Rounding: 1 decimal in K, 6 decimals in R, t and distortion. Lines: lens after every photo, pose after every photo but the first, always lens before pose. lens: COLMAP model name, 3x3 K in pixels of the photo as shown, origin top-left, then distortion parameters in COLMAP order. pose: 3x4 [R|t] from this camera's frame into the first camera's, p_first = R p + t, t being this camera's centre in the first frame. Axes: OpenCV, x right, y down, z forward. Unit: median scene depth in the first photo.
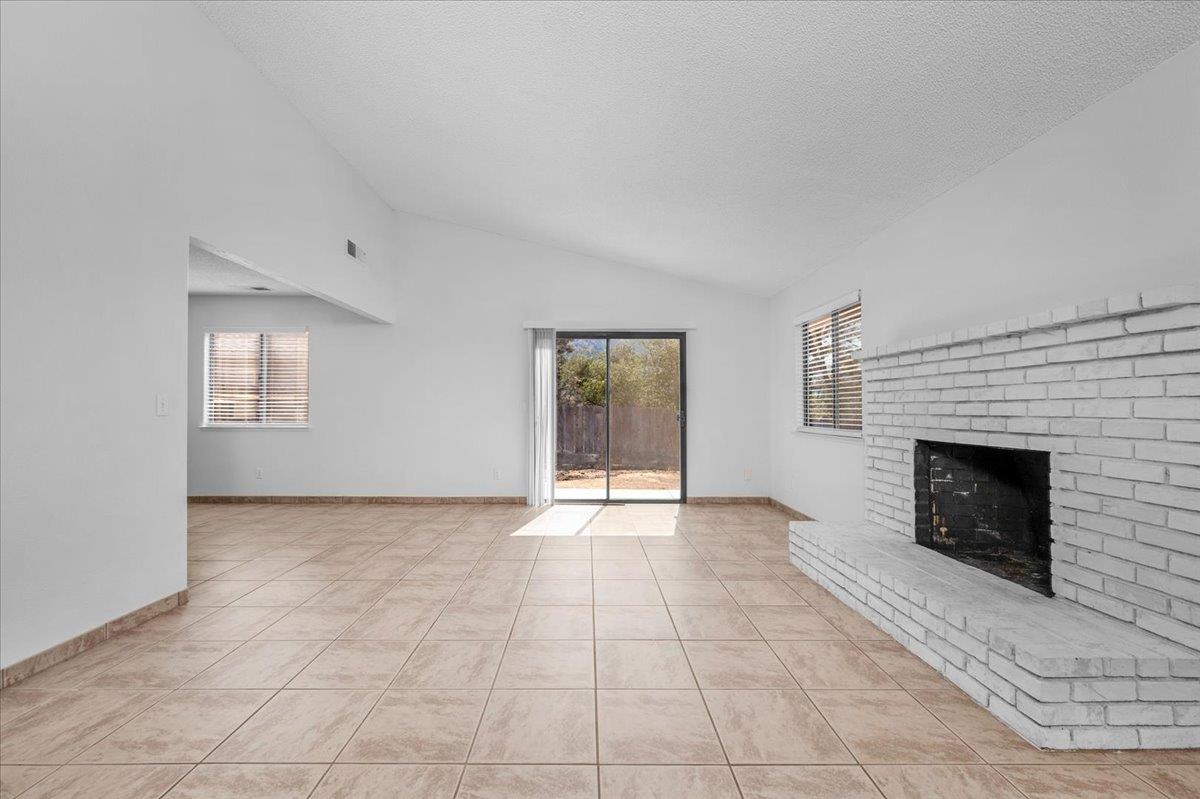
lens RADIAL K [[481.6, 0, 600.0], [0, 481.6, 399.5], [0, 0, 1]] dist [-0.004906, -0.000418]
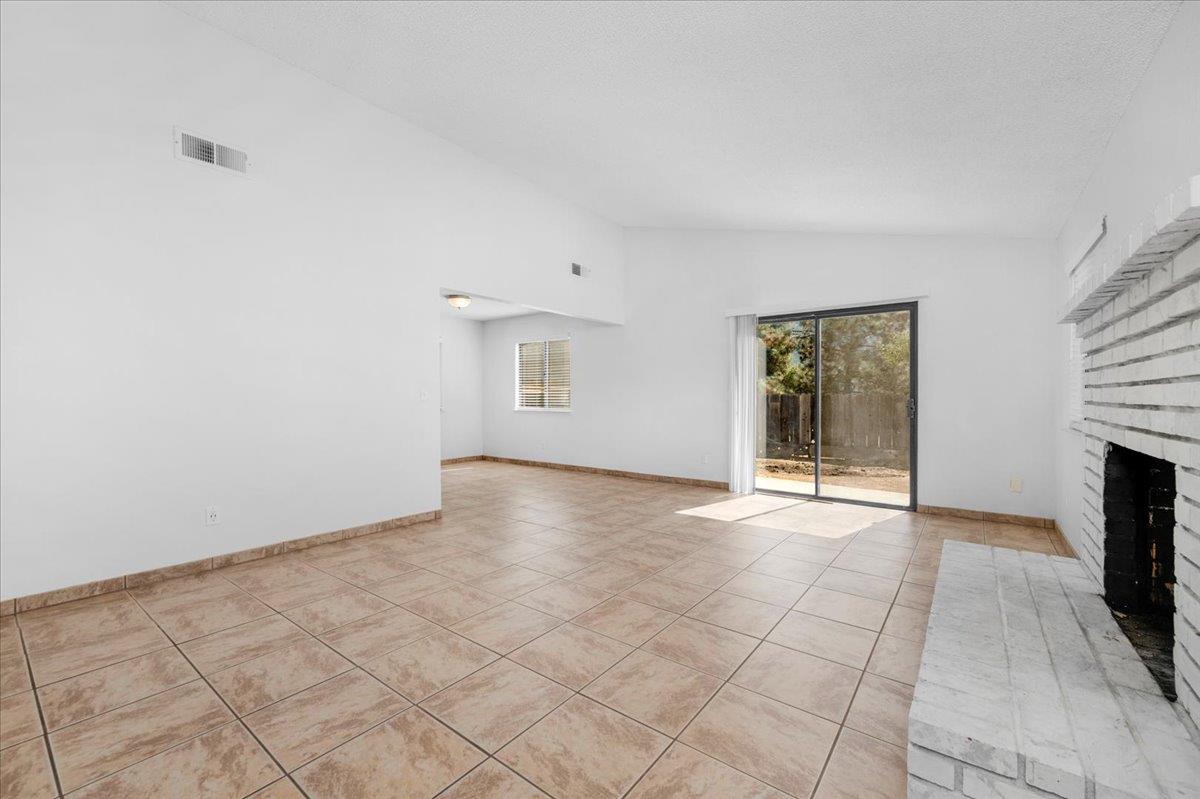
lens RADIAL K [[498.7, 0, 617.5], [0, 498.7, 400.6], [0, 0, 1]] dist [0.001505, -0.000060]
pose [[0.791337, 0.001765, -0.611378, 0.308901], [0.014646, 0.999654, 0.021843, 0.001193], [0.611205, -0.026239, 0.791037, 0.025324]]
